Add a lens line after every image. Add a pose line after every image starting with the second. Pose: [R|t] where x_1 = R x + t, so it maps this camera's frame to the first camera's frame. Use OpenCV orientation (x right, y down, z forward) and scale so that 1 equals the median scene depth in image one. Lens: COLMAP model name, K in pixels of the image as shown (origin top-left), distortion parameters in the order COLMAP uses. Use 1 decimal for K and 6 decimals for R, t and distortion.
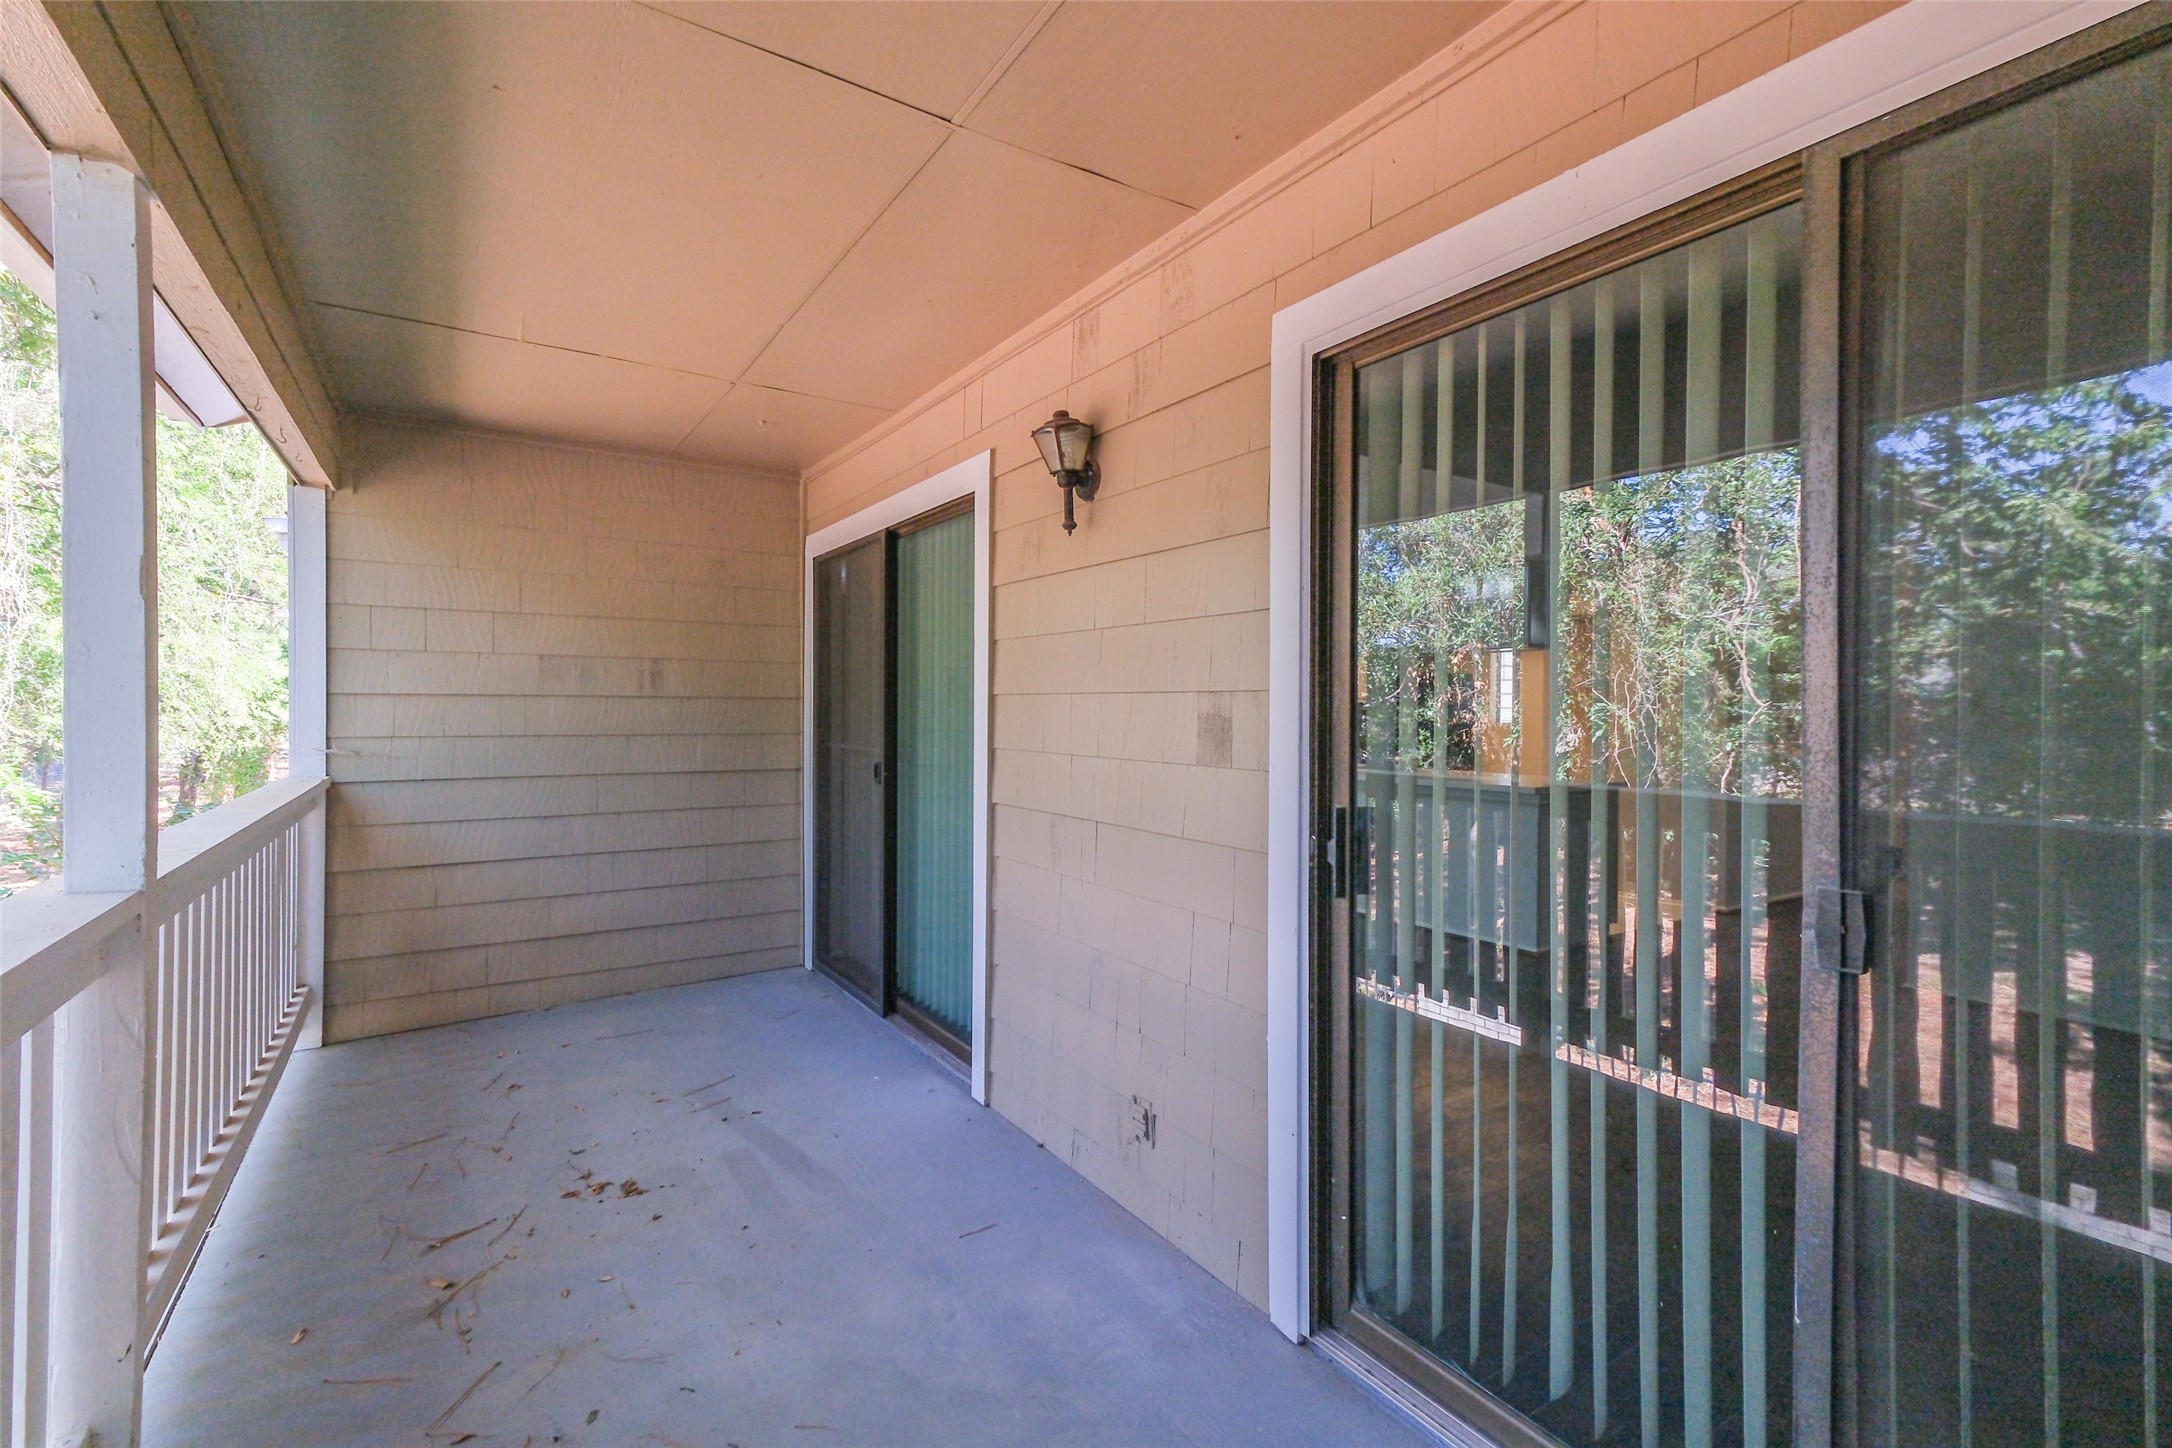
lens RADIAL K [[972.4, 0, 1092.3], [0, 972.4, 713.9], [0, 0, 1]] dist [-0.002886, 0.003467]
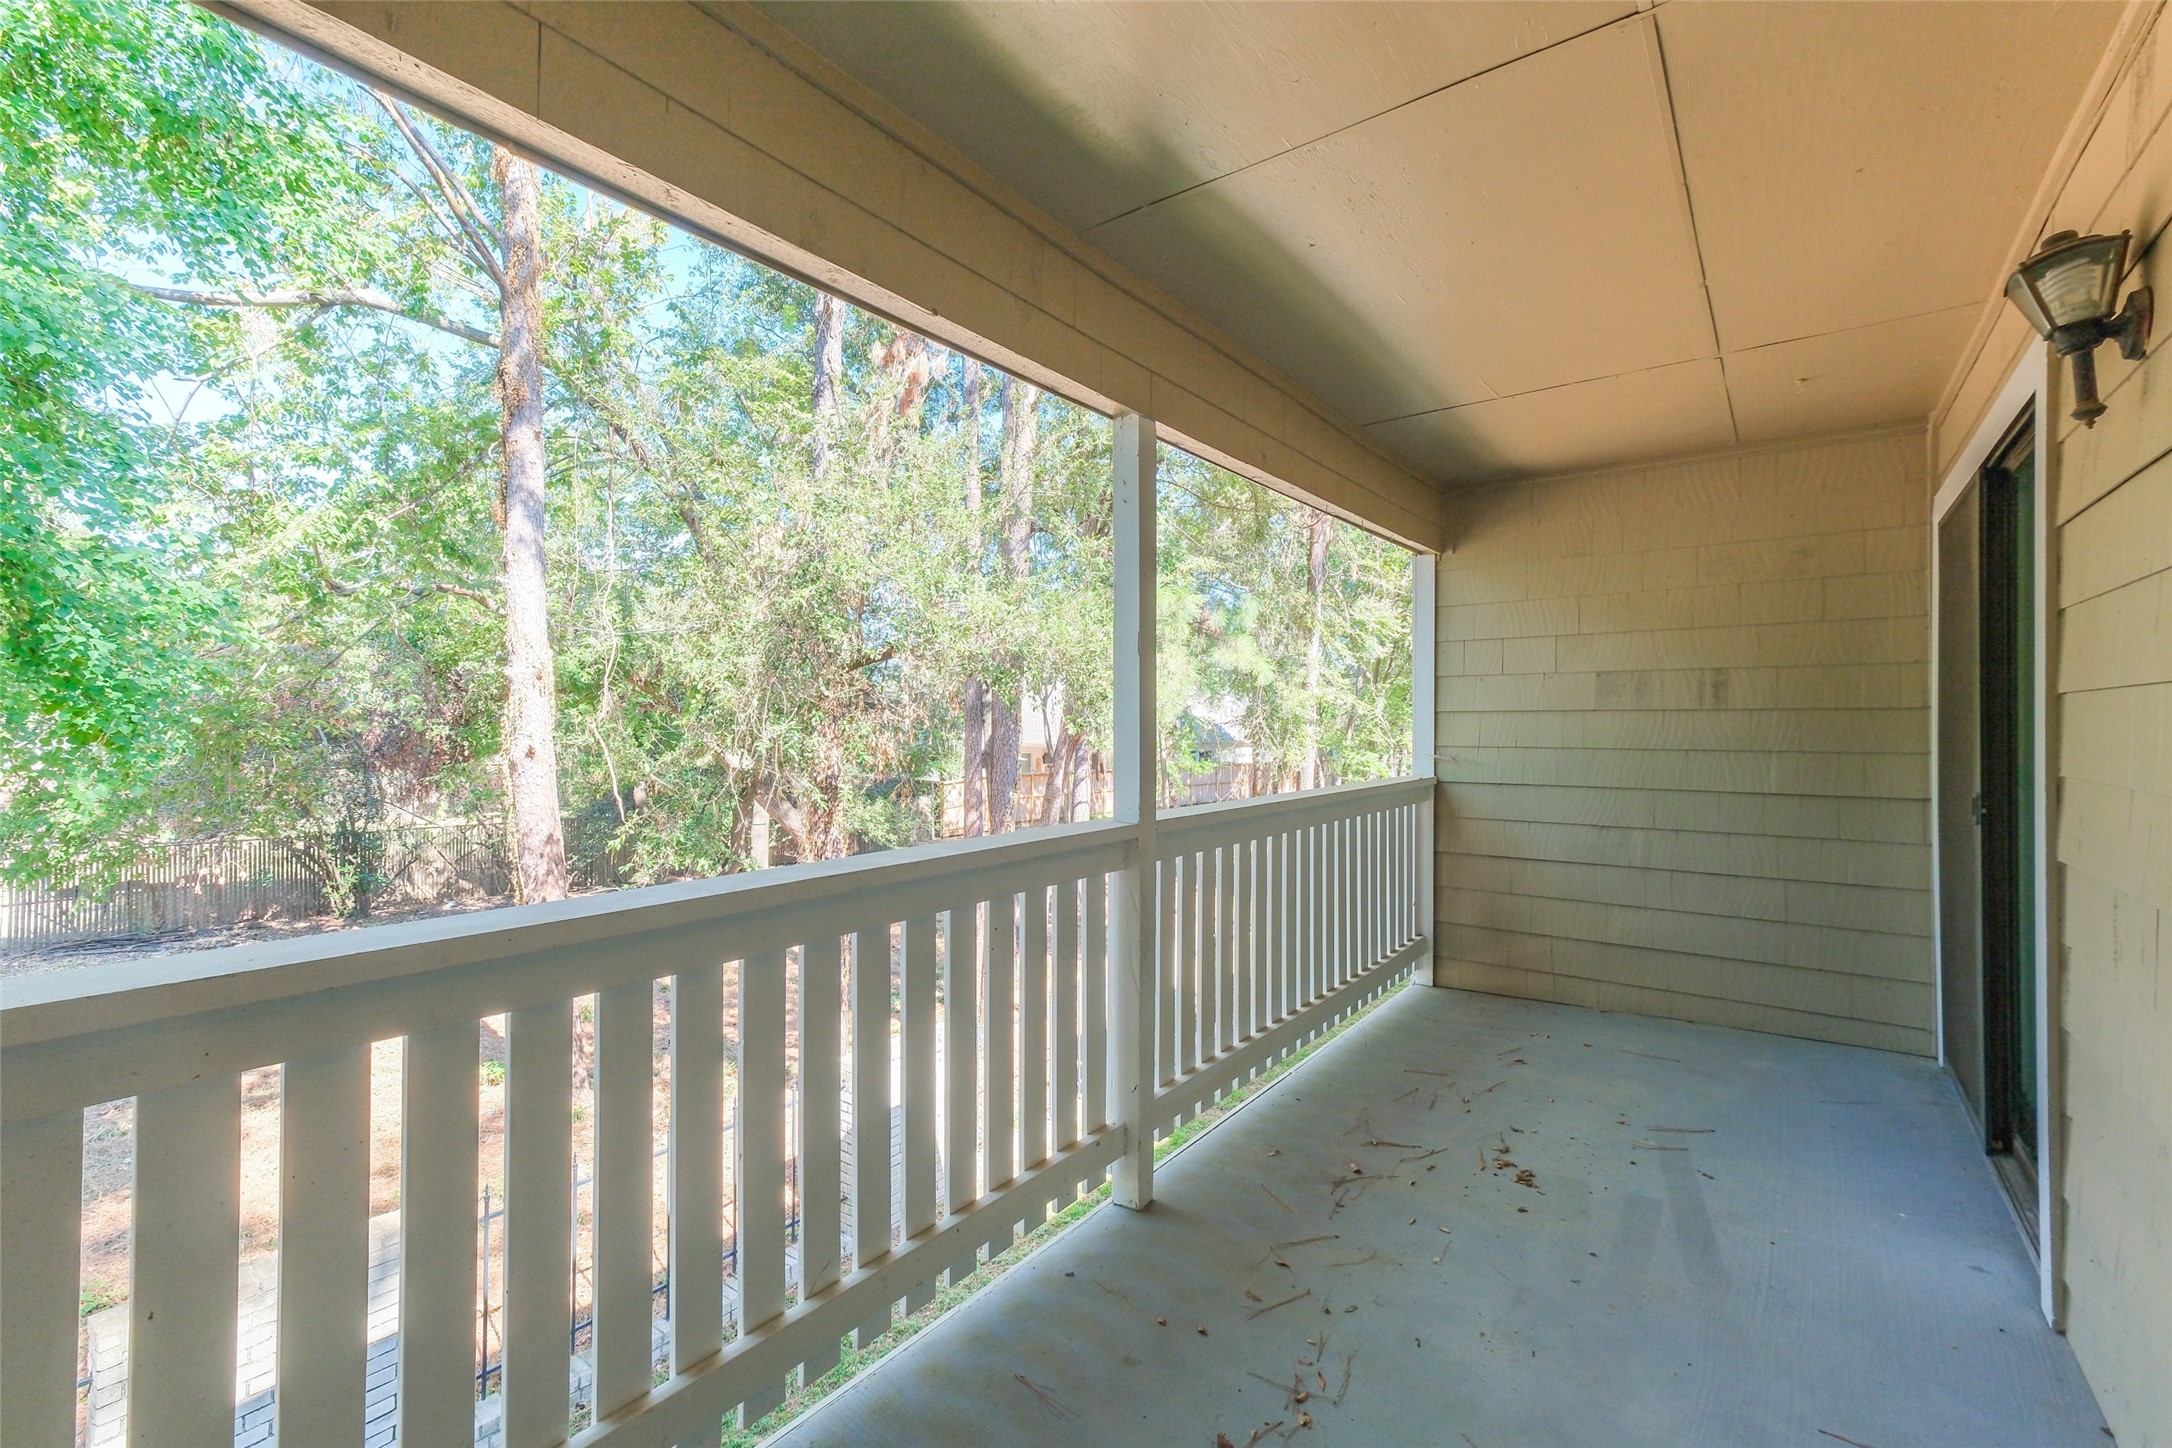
lens RADIAL K [[972.4, 0, 1106.4], [0, 972.4, 719.3], [0, 0, 1]] dist [-0.002886, 0.003467]
pose [[0.307732, -0.012090, -0.951396, 0.298446], [-0.003090, 0.999901, -0.013706, 0.007459], [0.951468, 0.007157, 0.307664, 0.186839]]
